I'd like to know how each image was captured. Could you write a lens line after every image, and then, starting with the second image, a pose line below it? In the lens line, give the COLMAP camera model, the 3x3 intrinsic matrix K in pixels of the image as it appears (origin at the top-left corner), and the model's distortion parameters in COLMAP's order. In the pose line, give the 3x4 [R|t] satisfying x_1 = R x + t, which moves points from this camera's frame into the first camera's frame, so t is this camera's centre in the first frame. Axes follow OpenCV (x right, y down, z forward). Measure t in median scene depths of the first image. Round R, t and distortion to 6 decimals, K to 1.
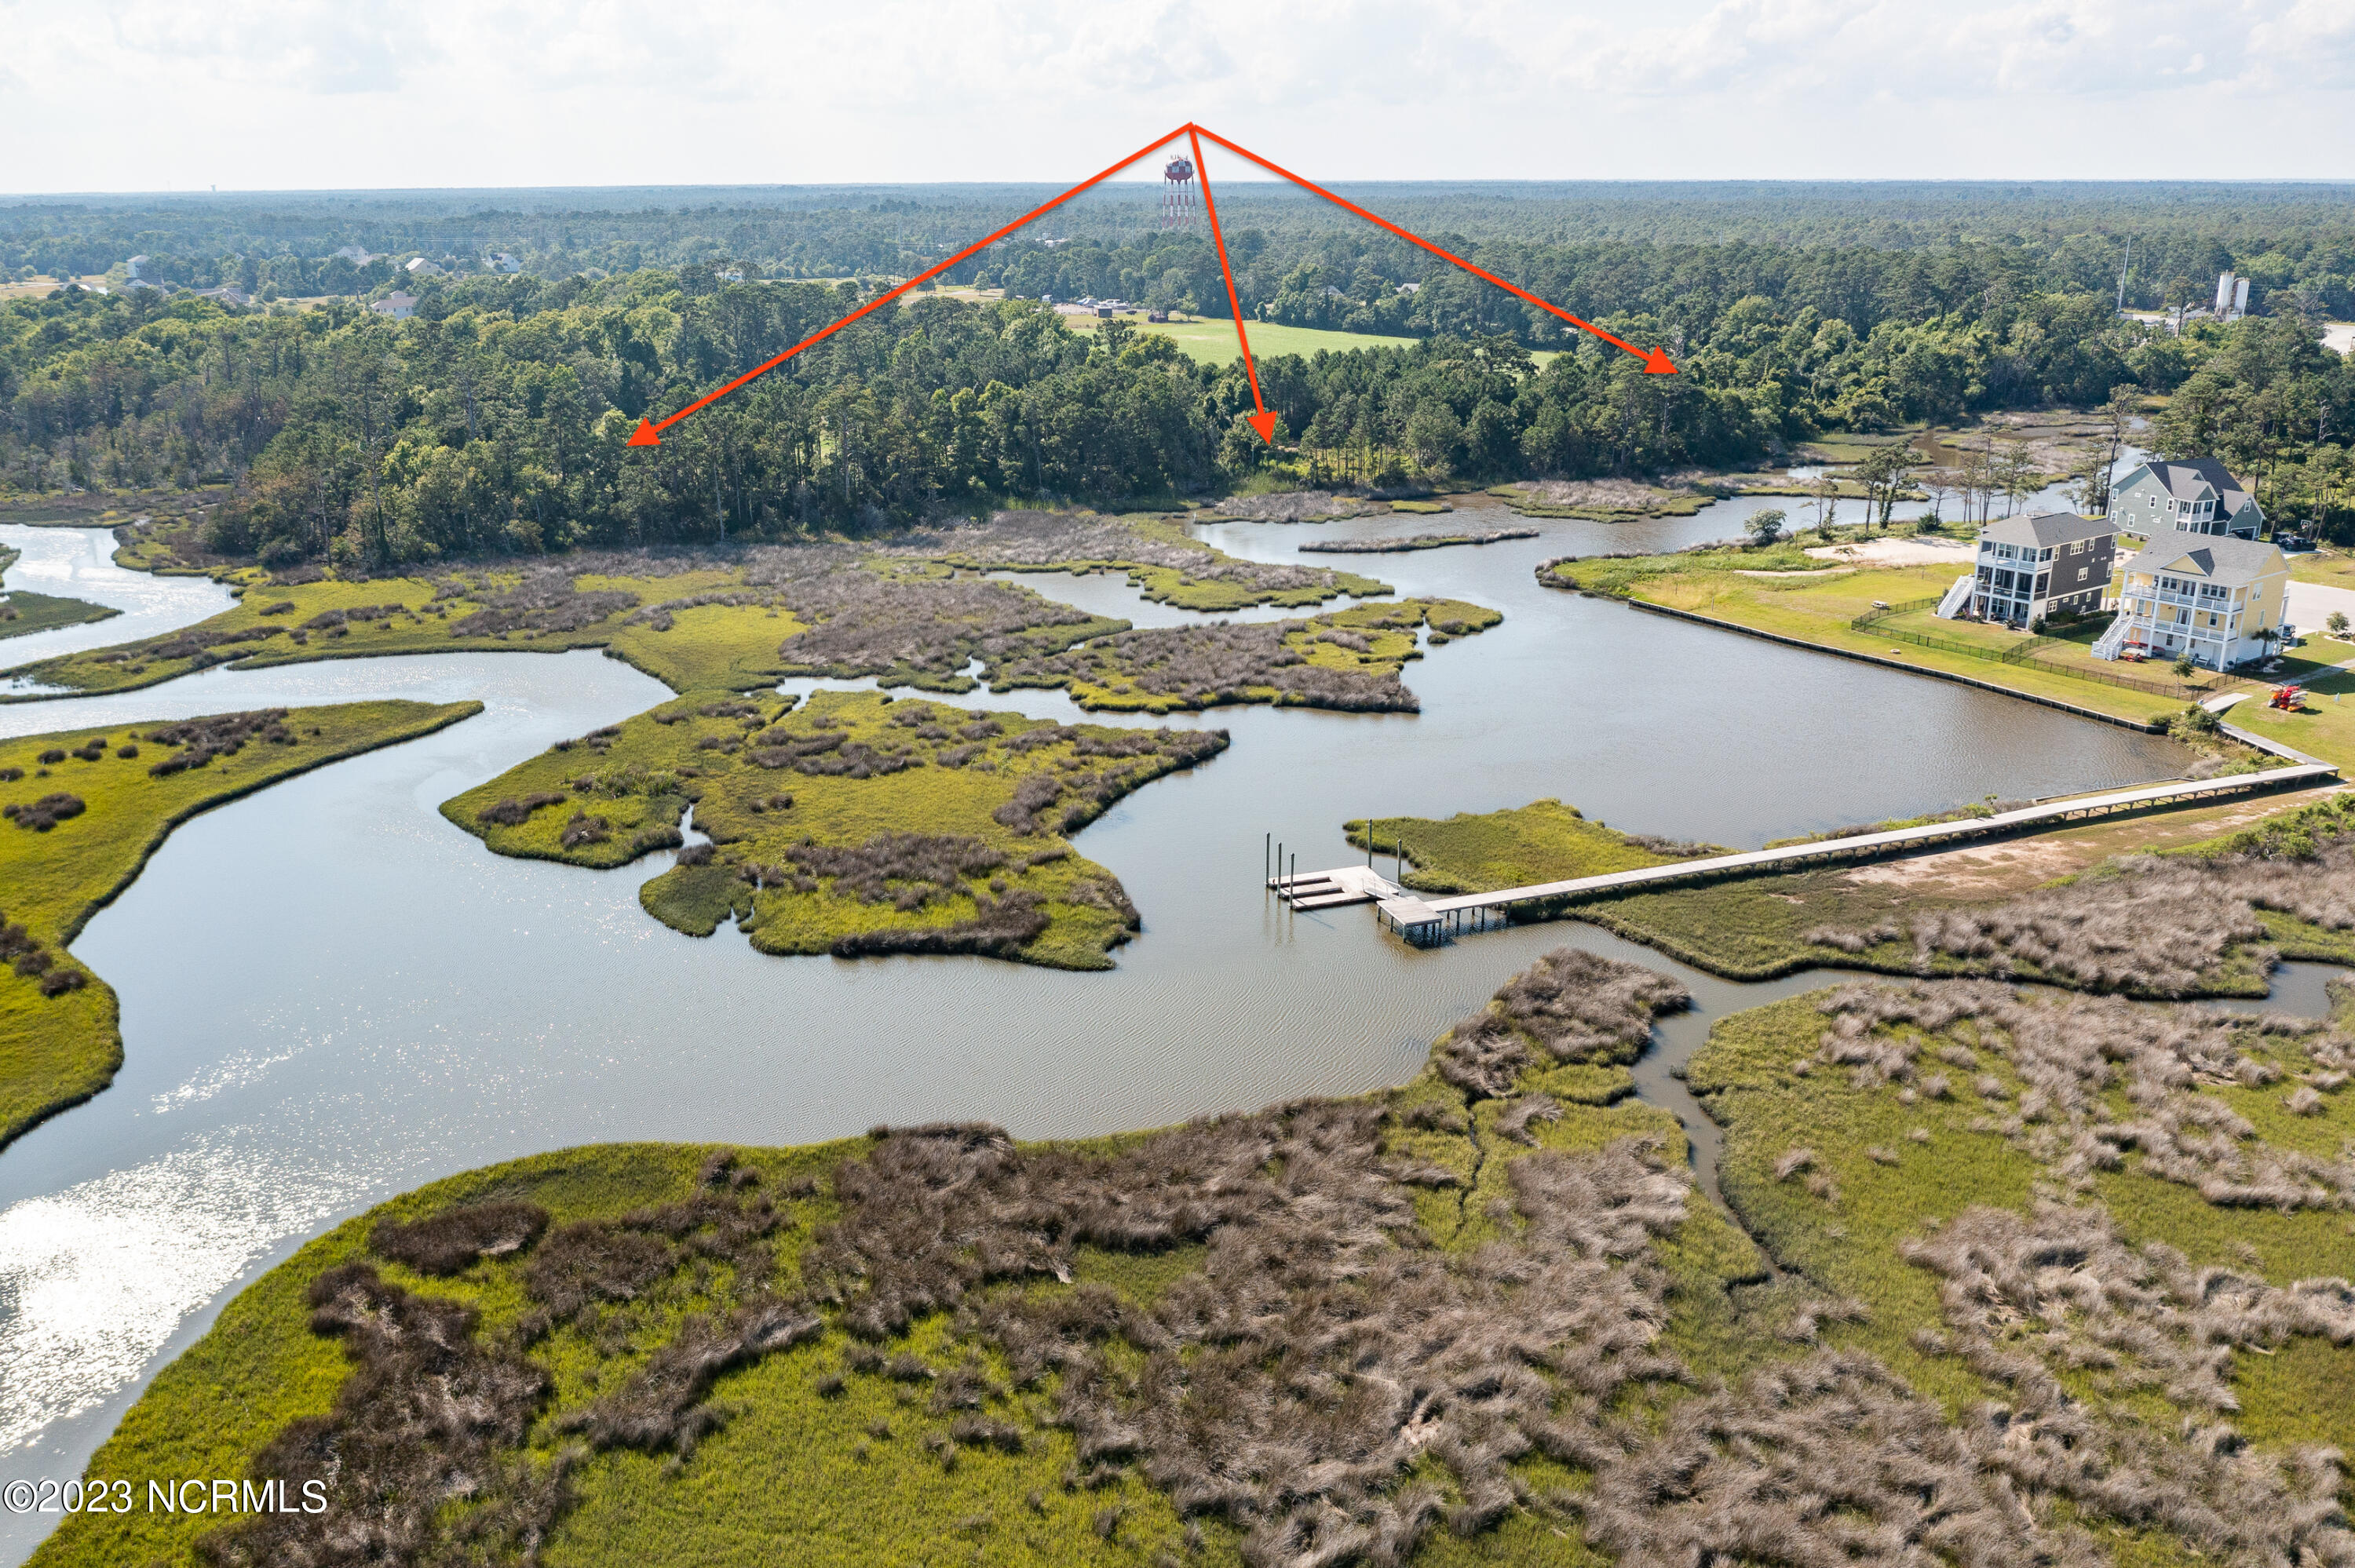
lens RADIAL K [[1860.5, 0, 1177.5], [0, 1860.5, 784.0], [0, 0, 1]] dist [-0.021733, 0.004365]
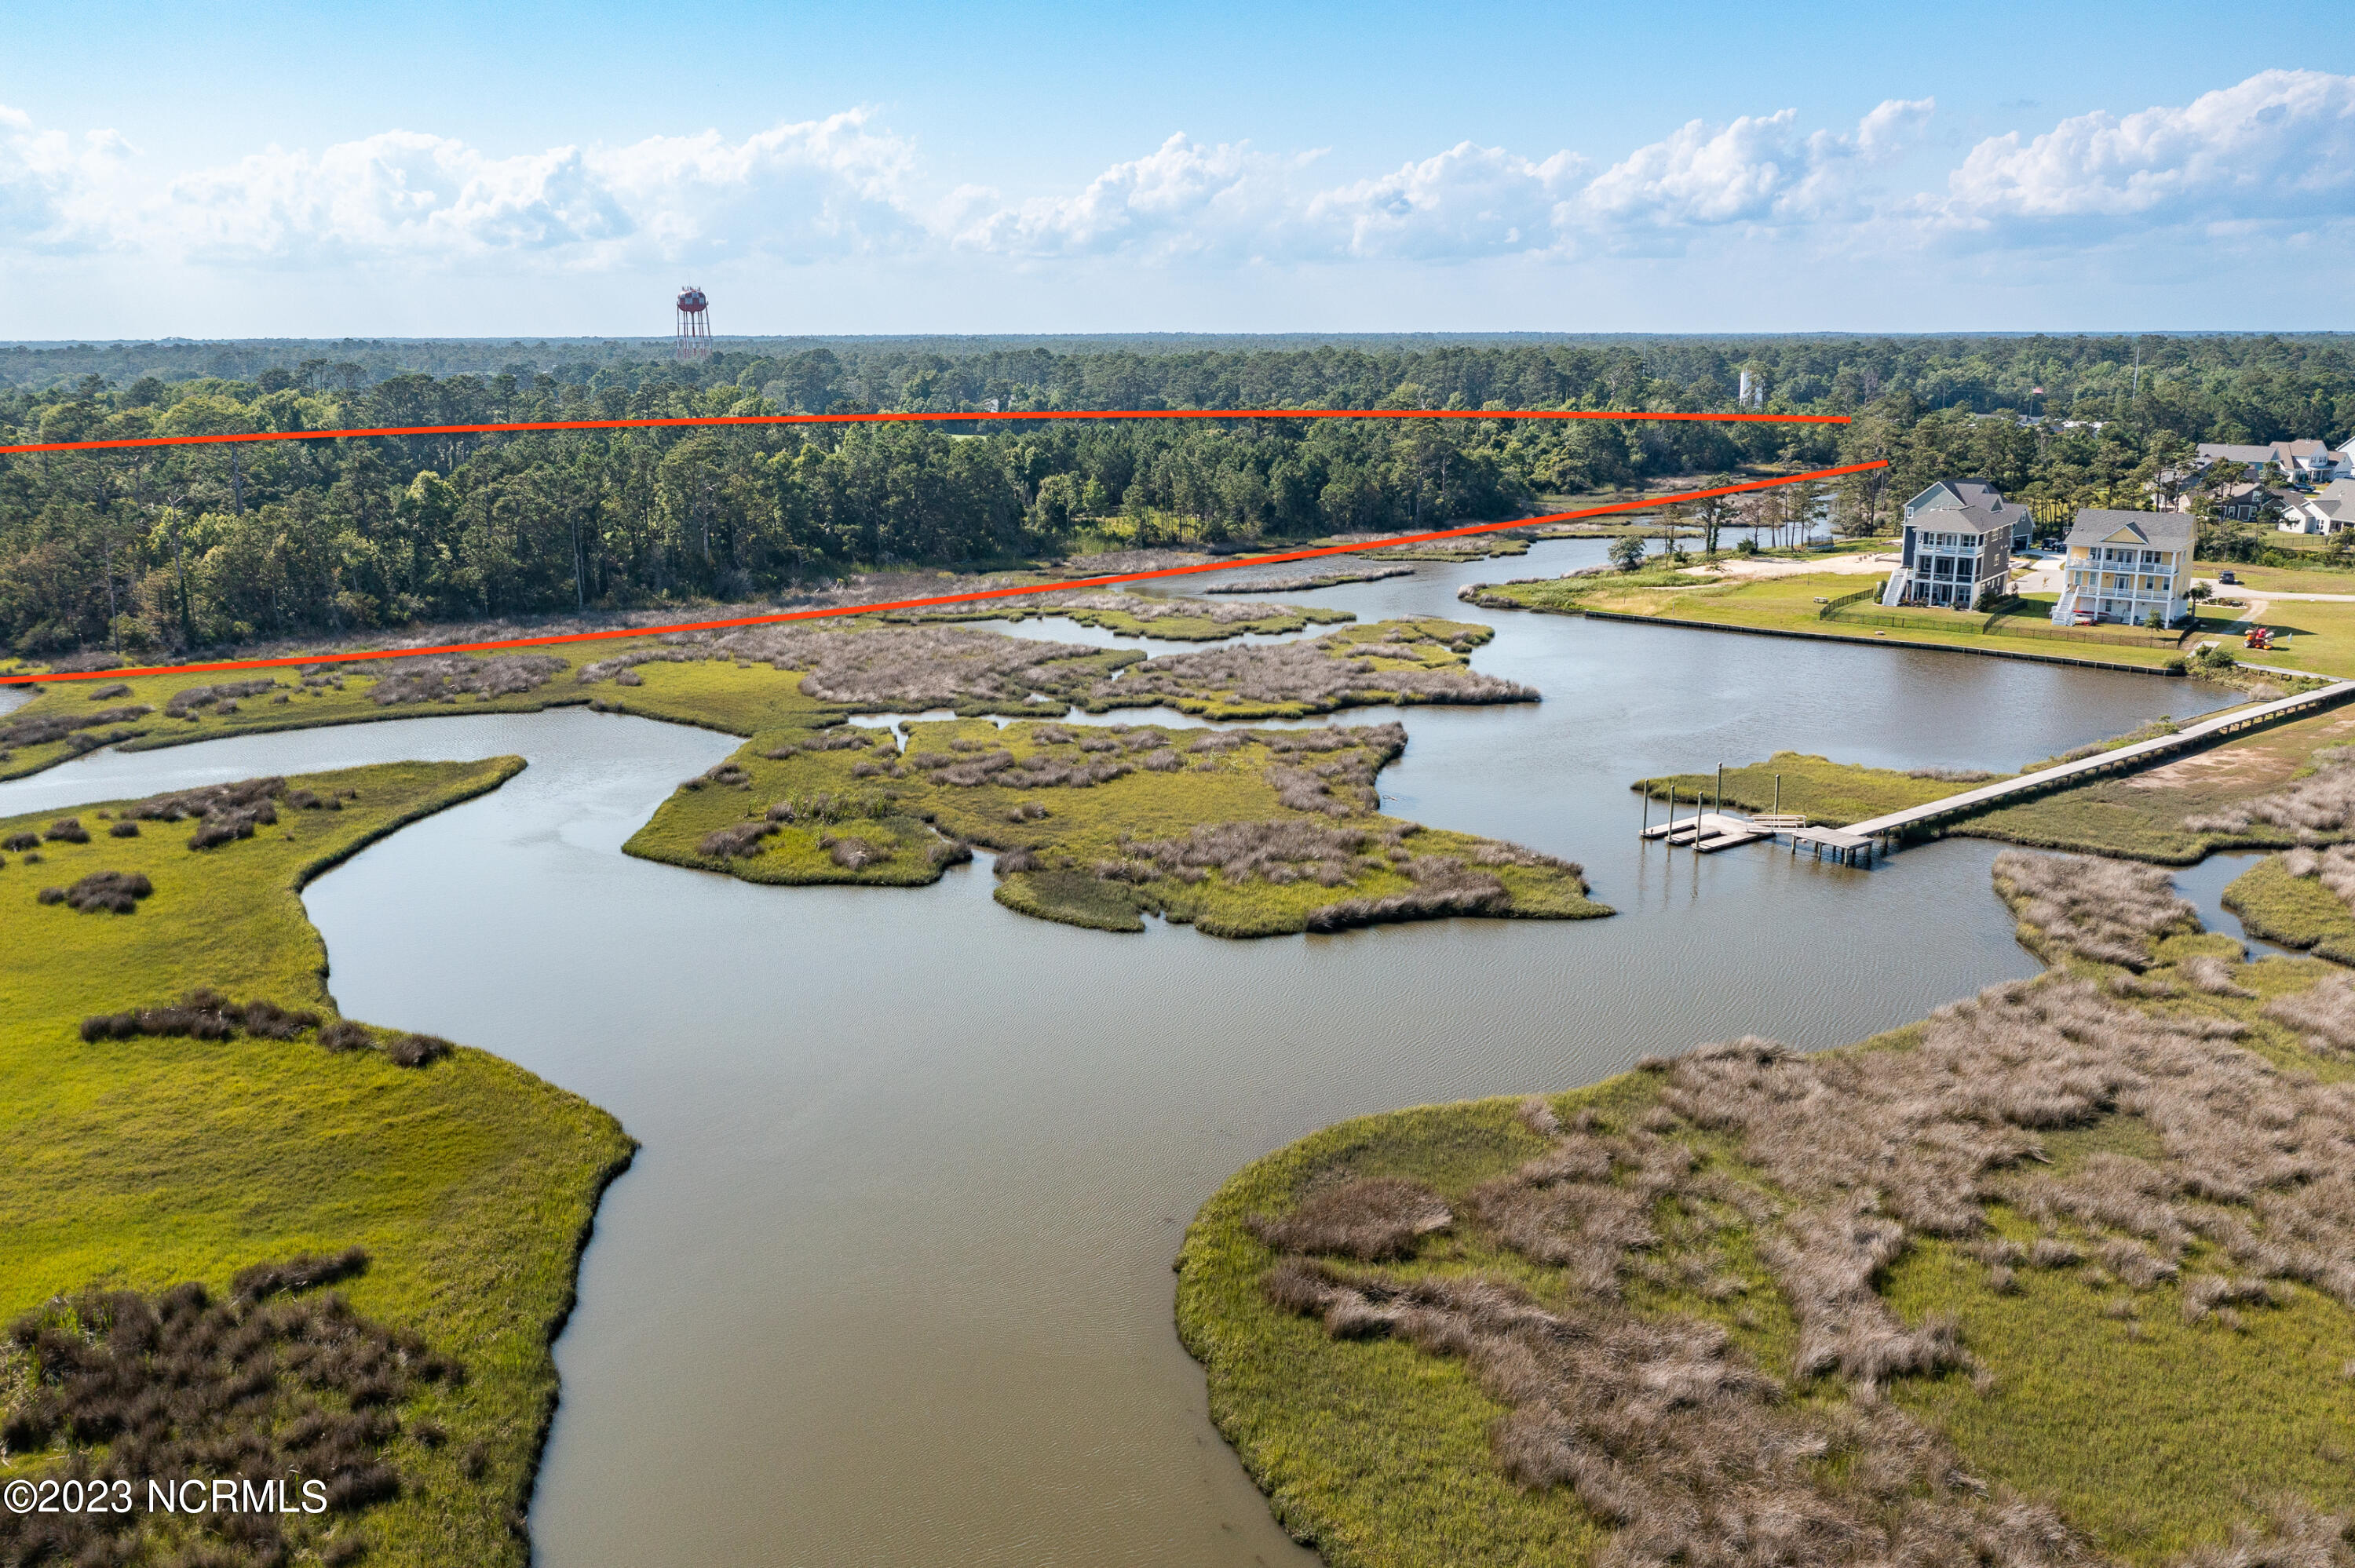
lens RADIAL K [[1860.5, 0, 1177.5], [0, 1860.5, 784.0], [0, 0, 1]] dist [-0.021733, 0.004365]
pose [[0.954430, -0.069799, 0.290159, -0.234961], [0.092523, 0.993565, -0.065334, 0.035120], [-0.283732, 0.089203, 0.954746, 0.082424]]
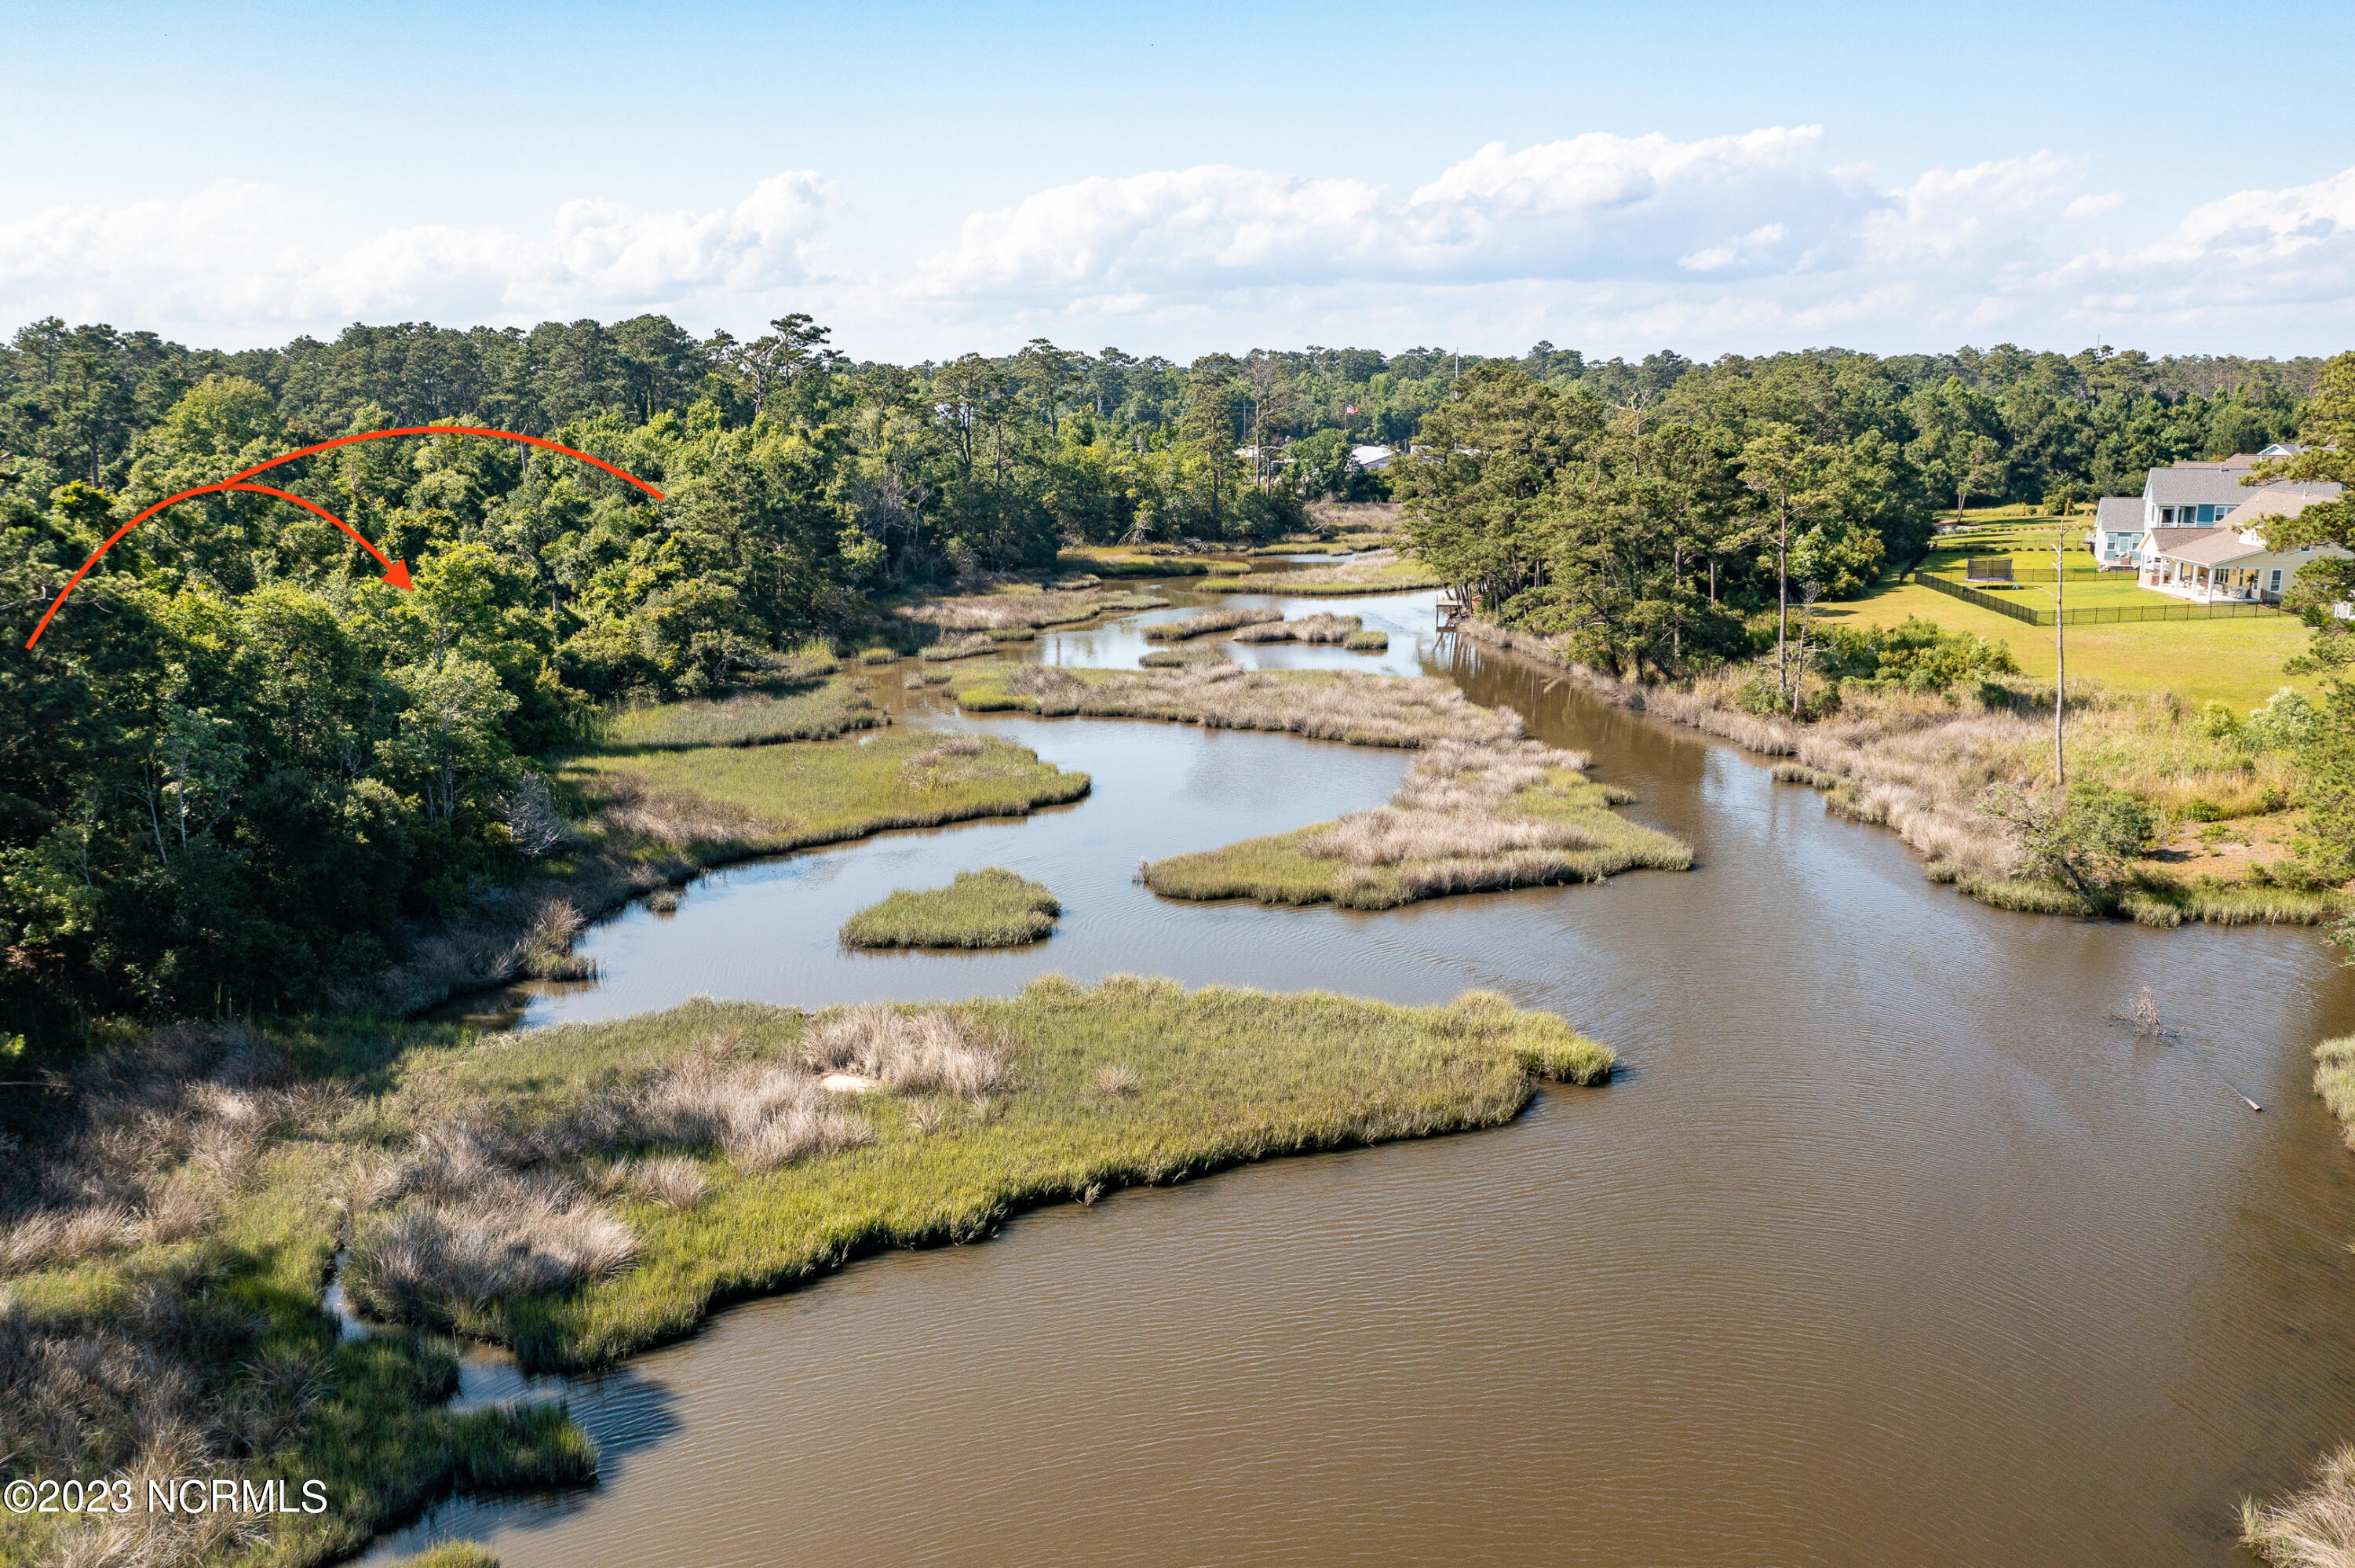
lens RADIAL K [[1860.5, 0, 1177.5], [0, 1860.5, 784.0], [0, 0, 1]] dist [-0.021733, 0.004365]
pose [[0.706881, -0.150541, 0.691127, 0.283650], [0.227493, 0.973561, -0.020618, -0.209537], [-0.669751, 0.171801, 0.722439, 1.003563]]
